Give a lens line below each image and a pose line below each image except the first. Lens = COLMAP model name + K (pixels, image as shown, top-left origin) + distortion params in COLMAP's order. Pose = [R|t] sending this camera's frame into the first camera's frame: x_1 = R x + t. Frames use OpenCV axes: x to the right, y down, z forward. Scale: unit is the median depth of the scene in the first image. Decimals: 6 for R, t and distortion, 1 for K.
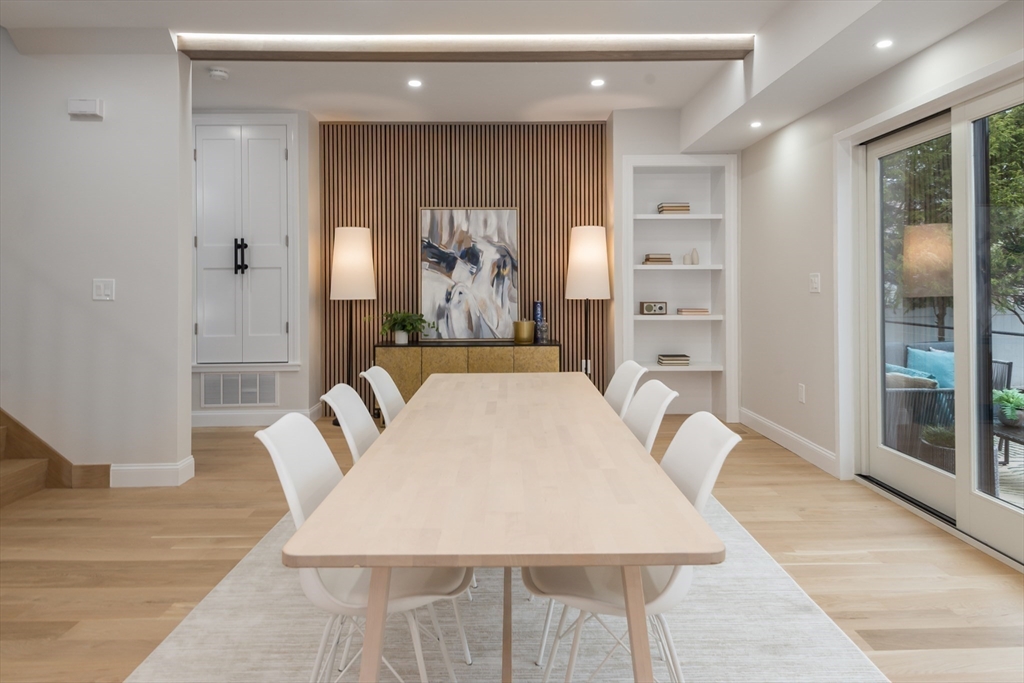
lens RADIAL K [[624.0, 0, 513.3], [0, 624.0, 279.6], [0, 0, 1]] dist [0.006474, -0.000693]
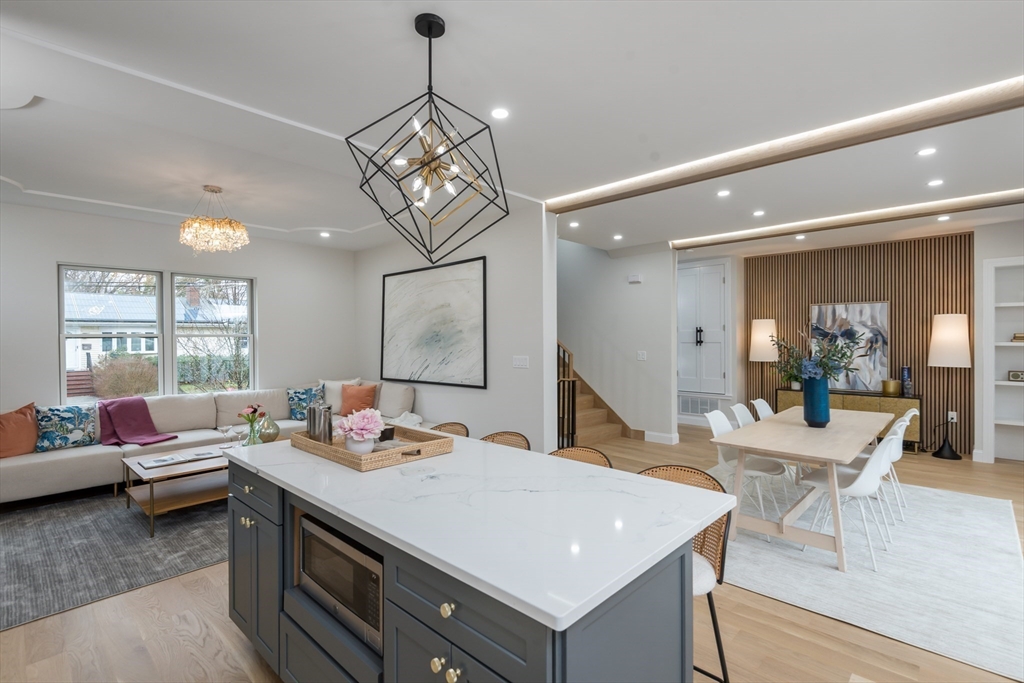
lens RADIAL K [[478.8, 0, 512.0], [0, 478.8, 341.5], [0, 0, 1]] dist [0.000031, -0.000487]
pose [[0.709375, 0.006393, -0.704802, 0.171776], [0.006907, 0.999848, 0.016020, -0.046364], [0.704797, -0.016232, 0.709223, -0.401711]]
